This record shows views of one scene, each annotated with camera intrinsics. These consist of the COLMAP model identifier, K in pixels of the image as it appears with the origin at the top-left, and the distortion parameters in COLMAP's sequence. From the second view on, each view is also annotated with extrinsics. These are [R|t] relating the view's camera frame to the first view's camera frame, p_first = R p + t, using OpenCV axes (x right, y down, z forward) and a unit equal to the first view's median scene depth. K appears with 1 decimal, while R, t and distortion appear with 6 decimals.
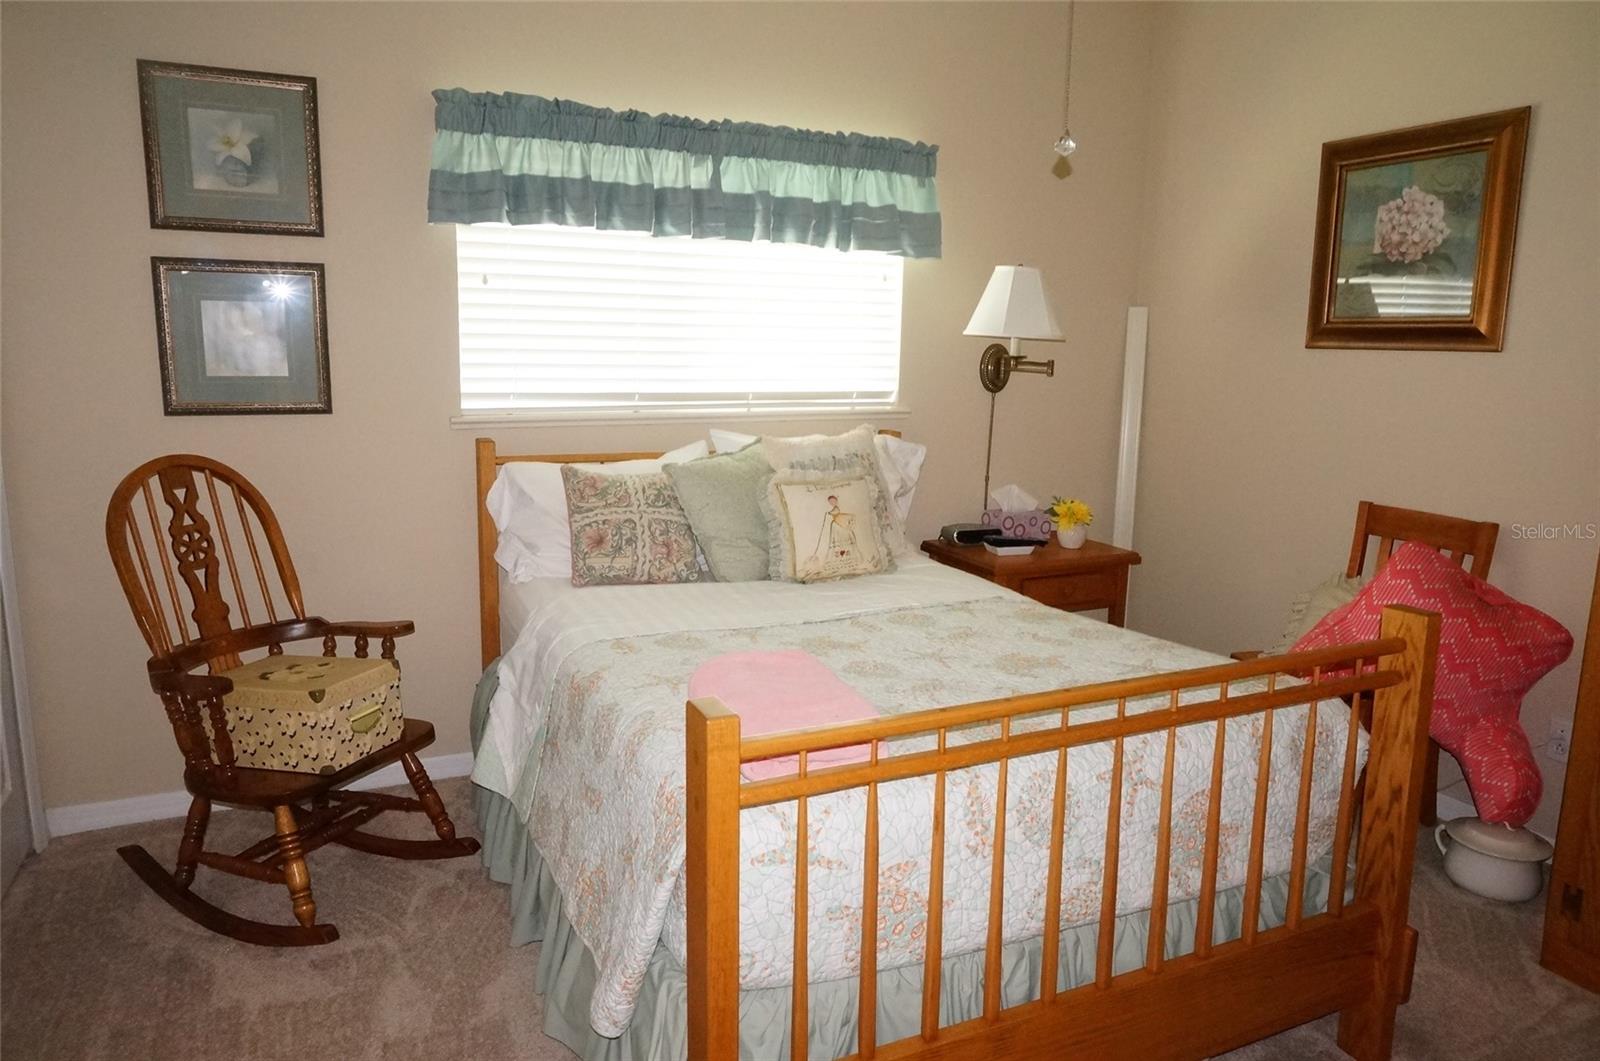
lens RADIAL K [[1071.2, 0, 800.7], [0, 1071.2, 529.0], [0, 0, 1]] dist [-0.034216, 0.015573]
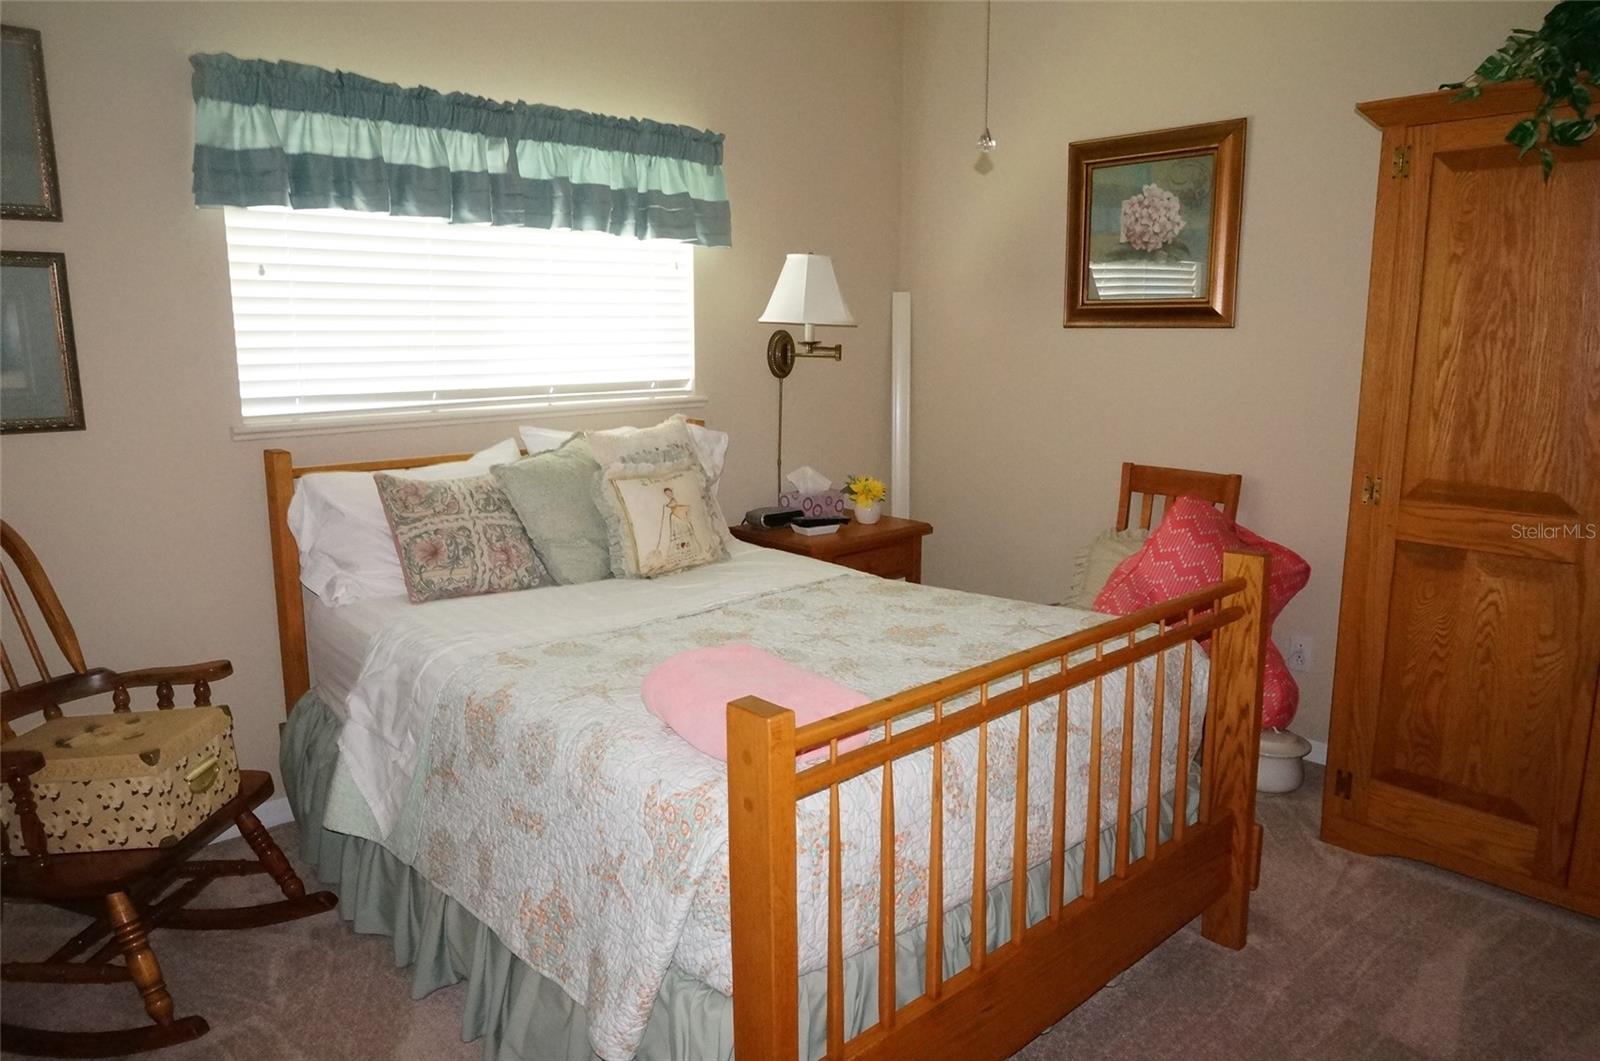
lens RADIAL K [[1071.2, 0, 808.4], [0, 1071.2, 528.2], [0, 0, 1]] dist [-0.034216, 0.015573]
pose [[0.951520, -0.074939, 0.298317, -0.149645], [0.071348, 0.997188, 0.022927, -0.007633], [-0.299196, -0.000531, 0.954192, 0.019177]]
